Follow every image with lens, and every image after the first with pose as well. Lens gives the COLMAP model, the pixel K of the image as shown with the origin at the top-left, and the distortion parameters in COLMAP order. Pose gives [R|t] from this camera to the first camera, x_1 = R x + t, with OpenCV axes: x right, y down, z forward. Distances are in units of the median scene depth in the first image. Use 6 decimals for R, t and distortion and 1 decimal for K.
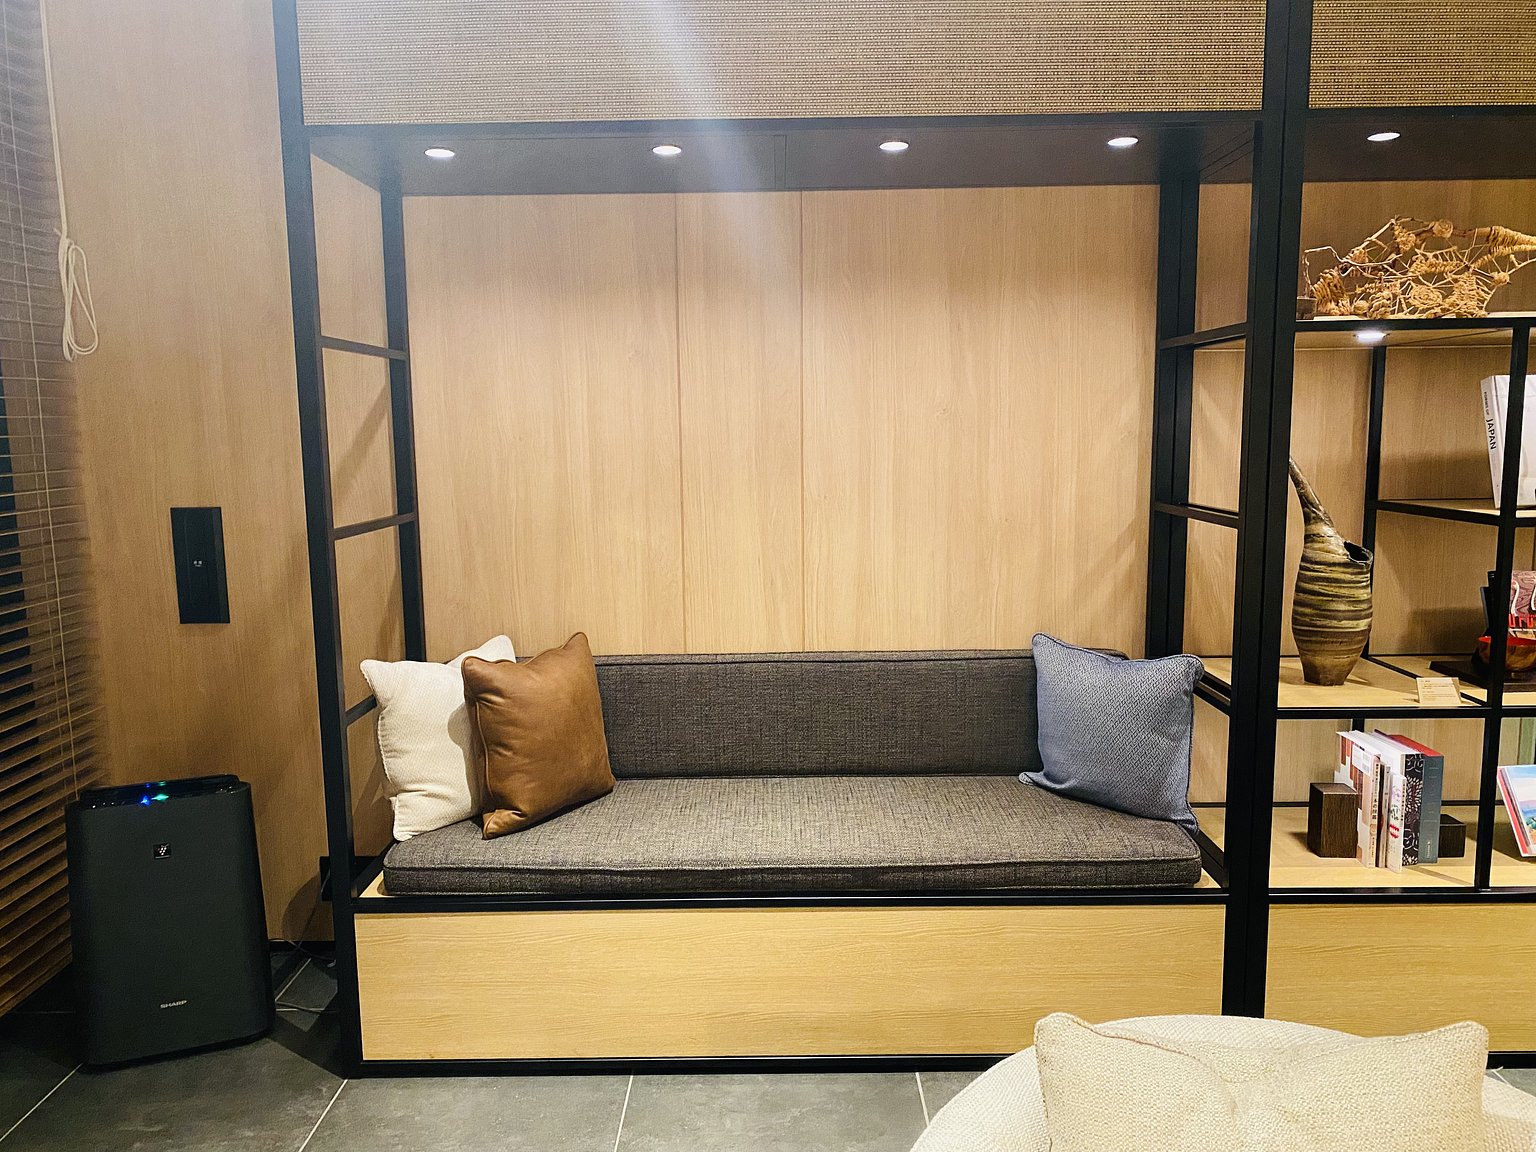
lens RADIAL K [[1189.3, 0, 768.0], [0, 1189.3, 576.0], [0, 0, 1]] dist [0.030287, -0.008220]
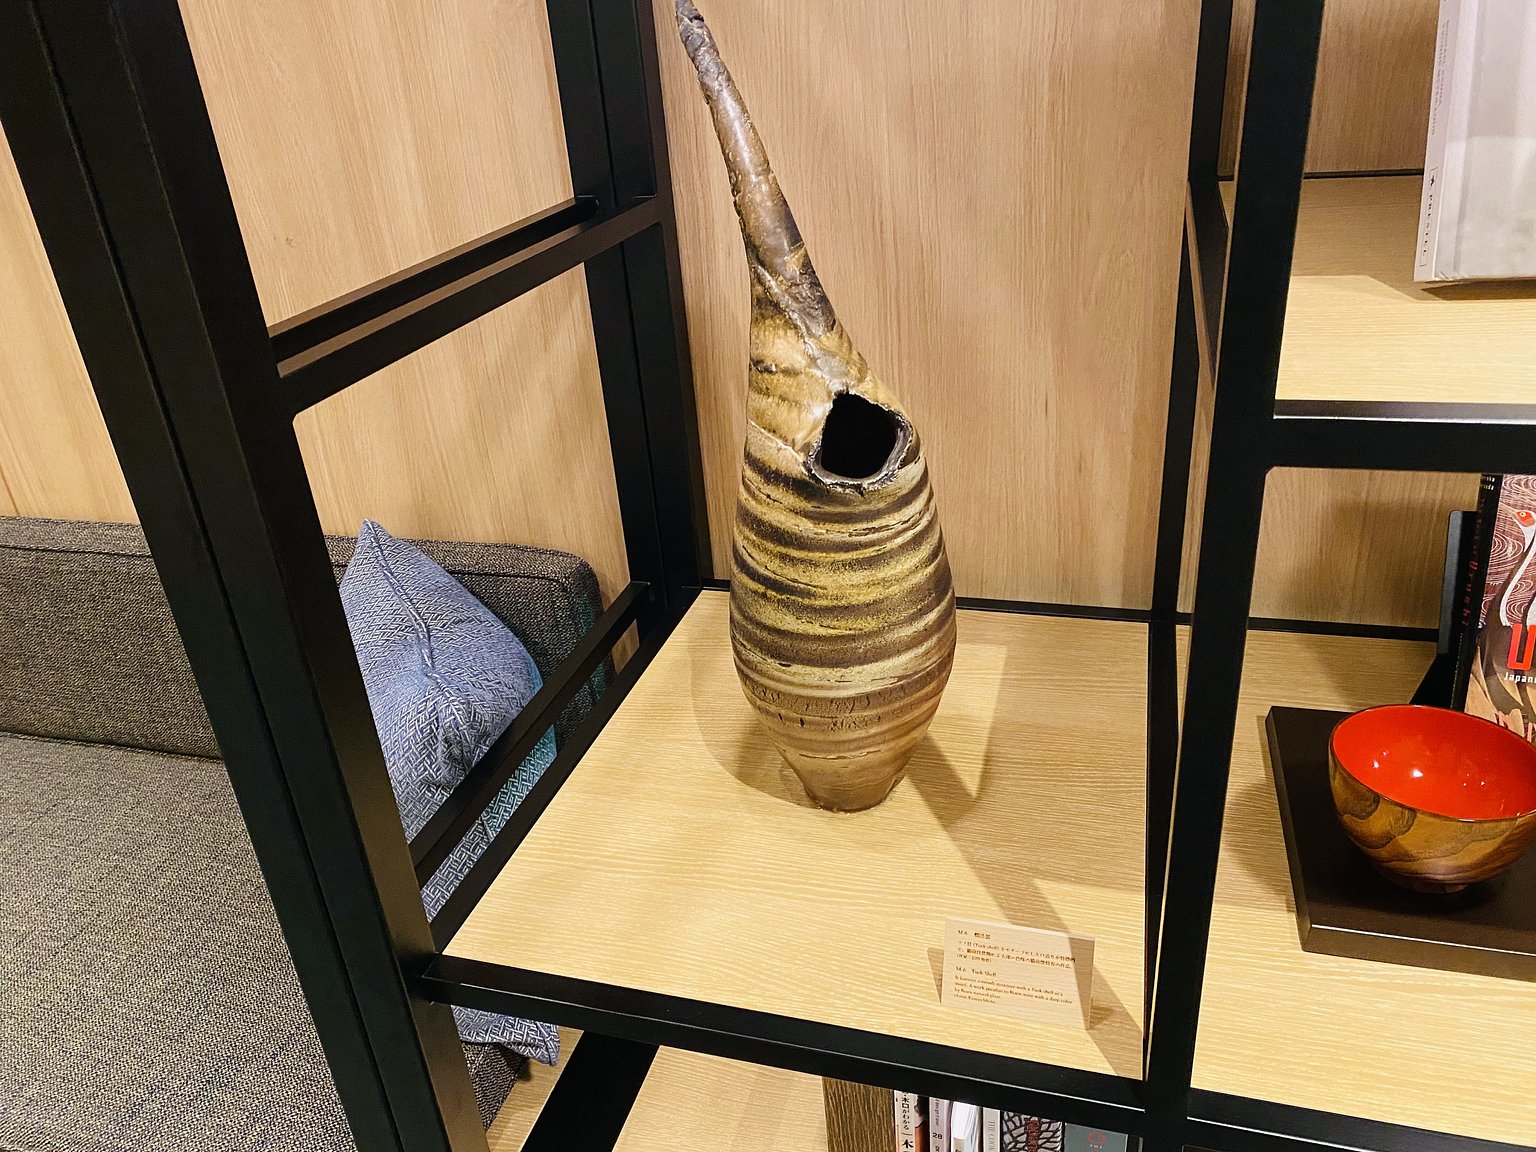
lens RADIAL K [[1189.3, 0, 768.0], [0, 1189.3, 576.0], [0, 0, 1]] dist [0.030287, -0.008220]
pose [[0.956433, 0.073352, -0.282586, 0.543396], [0.026201, 0.942451, 0.333315, -0.082150], [0.290773, -0.326198, 0.899470, 0.716526]]
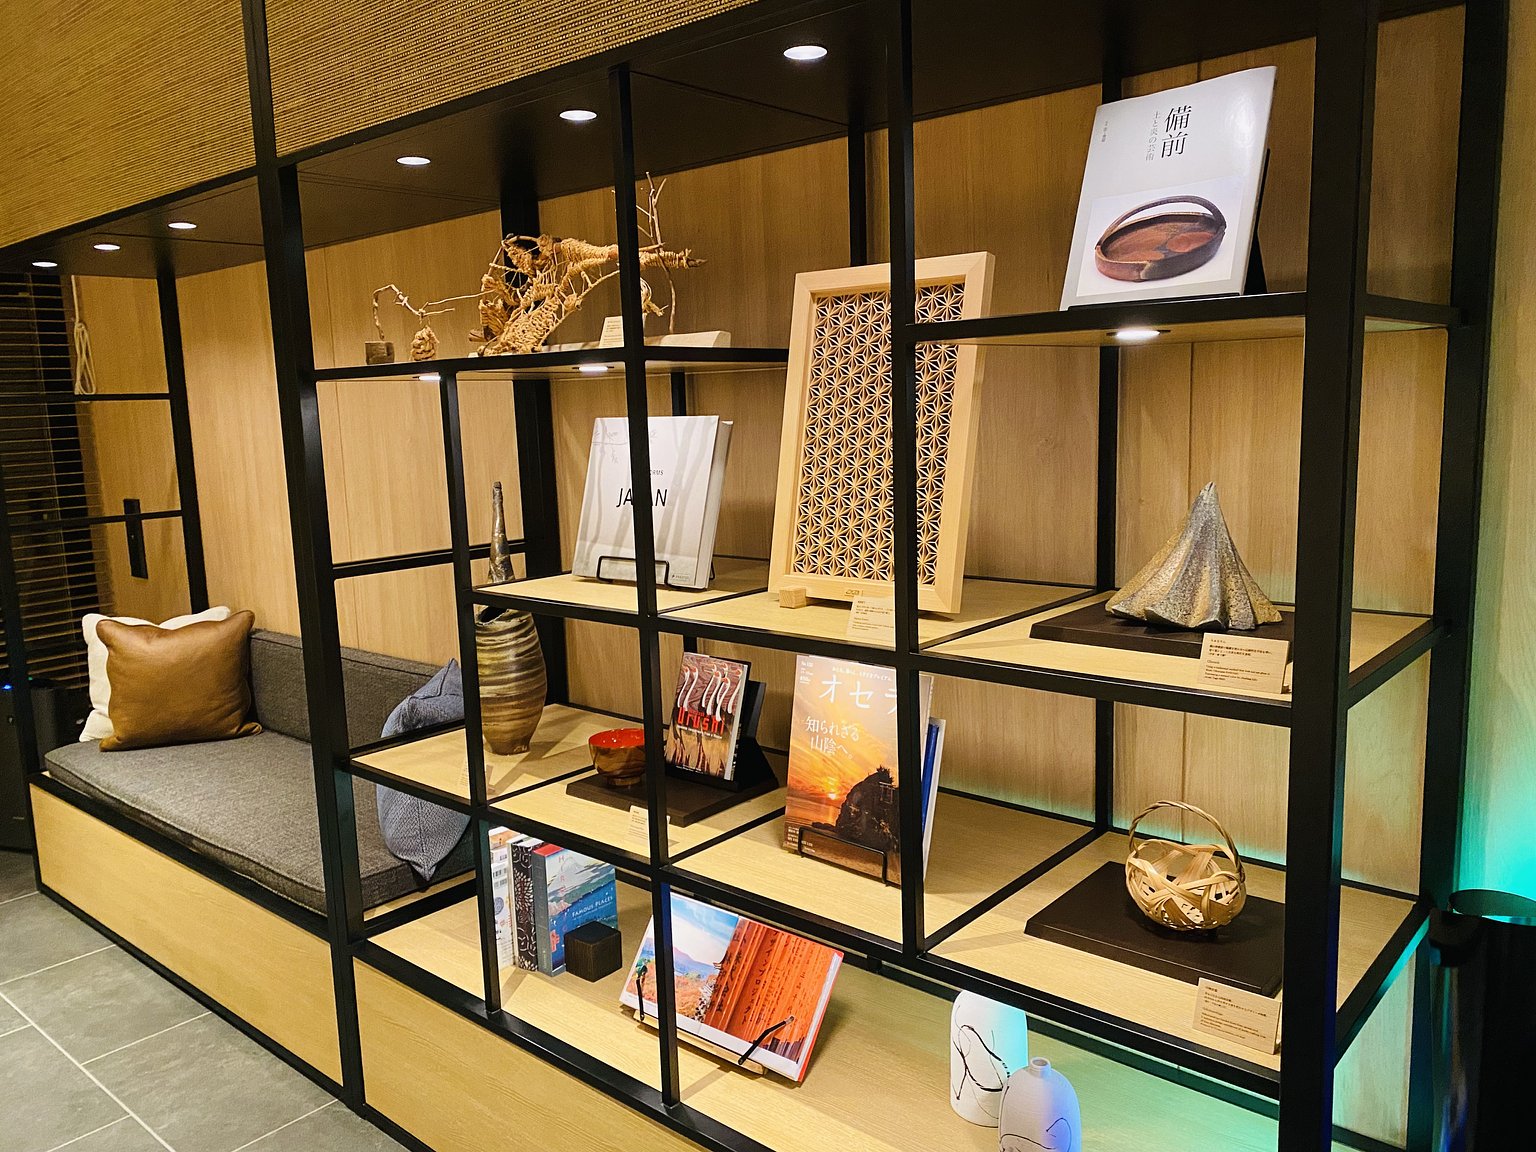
lens RADIAL K [[1163.3, 0, 756.3], [0, 1163.3, 593.3], [0, 0, 1]] dist [0.082318, -0.085861]
pose [[0.751012, 0.096987, -0.653127, 1.192272], [-0.066169, 0.995229, 0.071703, -0.109461], [0.656965, -0.010633, 0.753846, 0.453949]]
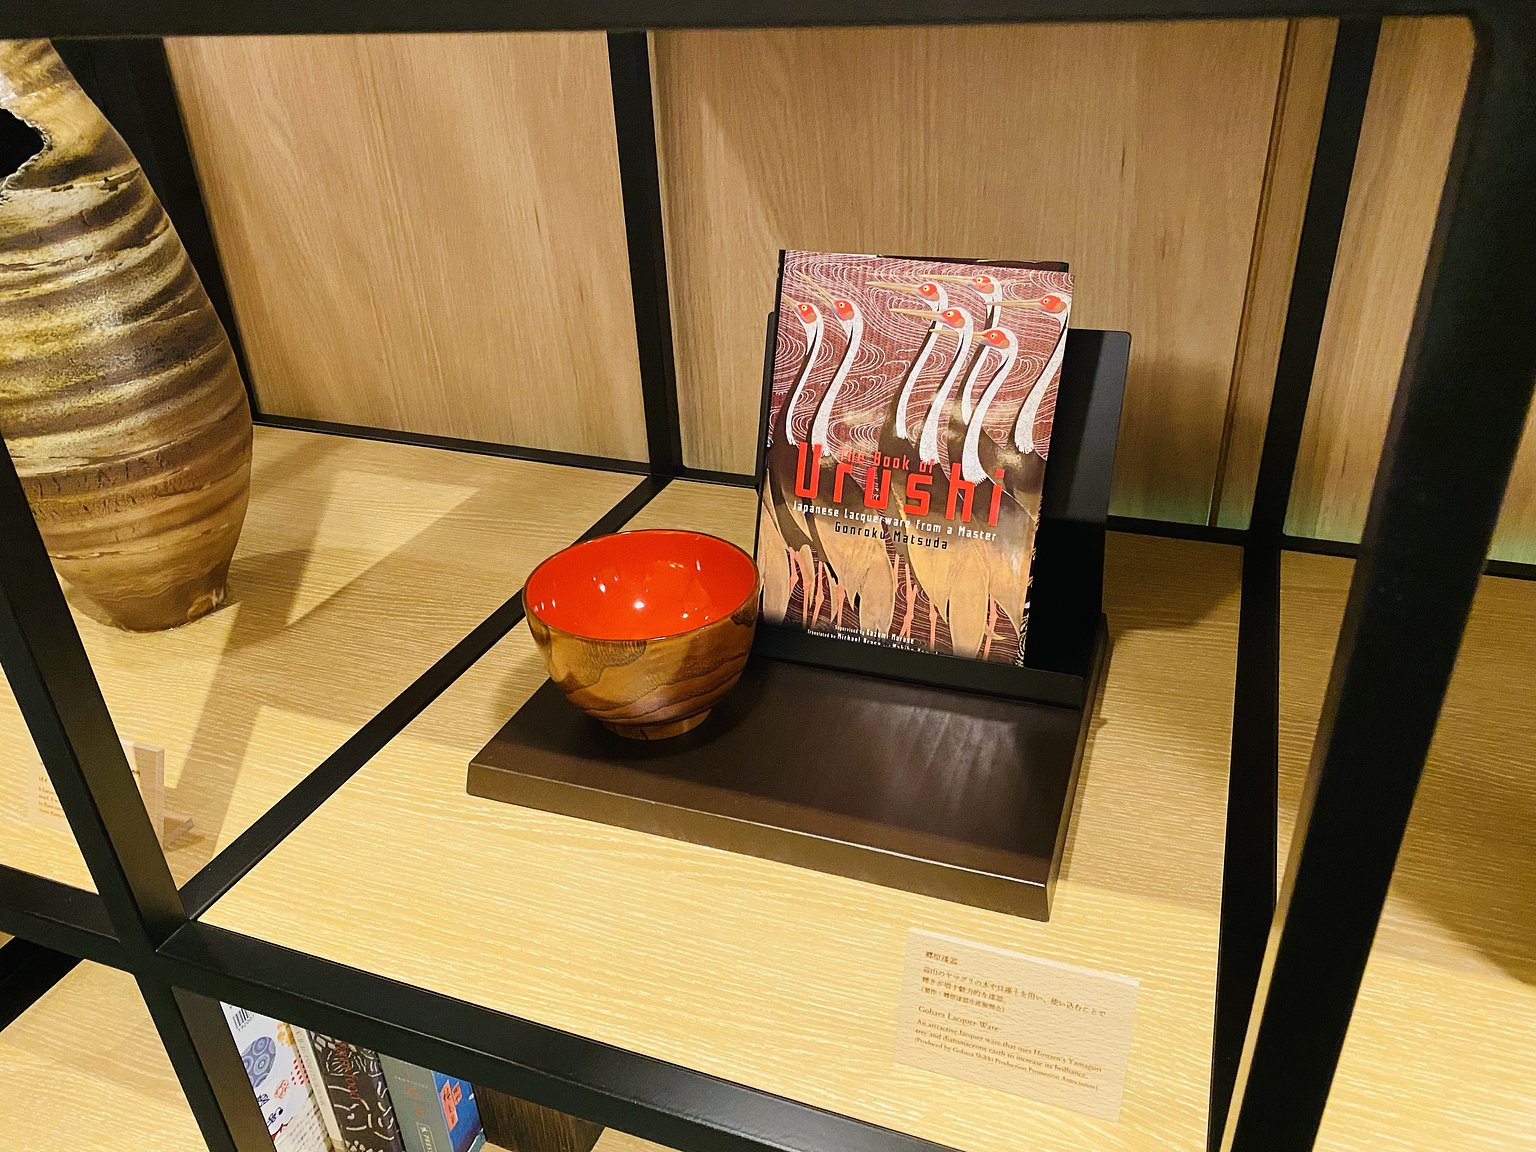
lens RADIAL K [[1163.3, 0, 756.3], [0, 1163.3, 593.3], [0, 0, 1]] dist [0.082318, -0.085861]
pose [[0.931868, 0.155237, -0.327908, 0.707641], [-0.017874, 0.922378, 0.385875, -0.033770], [0.362357, -0.353723, 0.862309, 0.805070]]
